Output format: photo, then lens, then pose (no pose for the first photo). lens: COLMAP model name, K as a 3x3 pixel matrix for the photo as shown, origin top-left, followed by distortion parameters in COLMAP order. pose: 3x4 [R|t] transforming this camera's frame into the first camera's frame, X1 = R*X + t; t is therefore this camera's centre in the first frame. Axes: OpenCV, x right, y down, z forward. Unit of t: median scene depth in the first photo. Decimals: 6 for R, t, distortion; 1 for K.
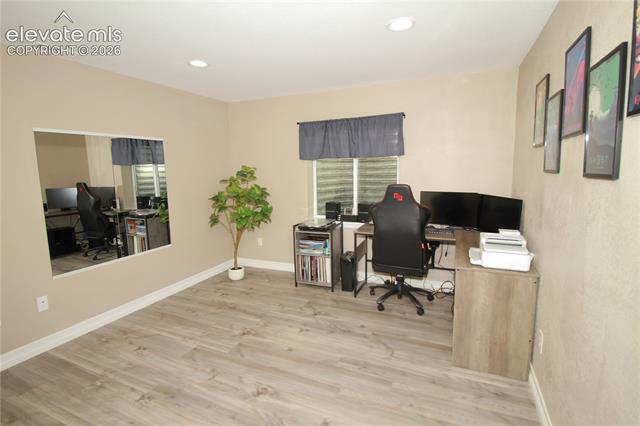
lens RADIAL K [[321.6, 0, 320.0], [0, 321.6, 213.0], [0, 0, 1]] dist [0.000377, -0.000207]
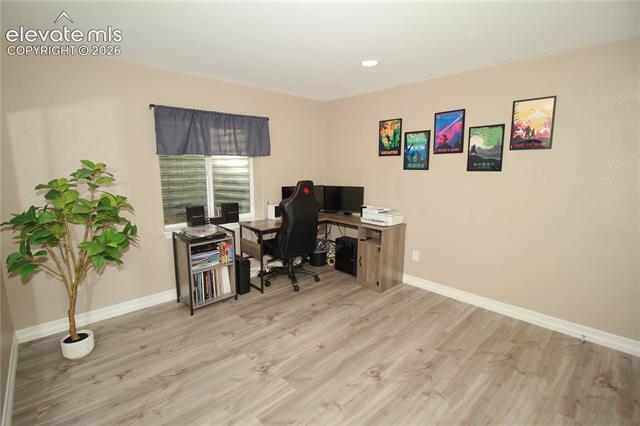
lens RADIAL K [[297.3, 0, 320.0], [0, 297.3, 213.0], [0, 0, 1]] dist [-0.003320, -0.000845]
pose [[0.386956, -0.131428, 0.912684, -0.700200], [0.122209, 0.988369, 0.090513, -0.057754], [-0.913964, 0.076514, 0.398517, 0.471978]]
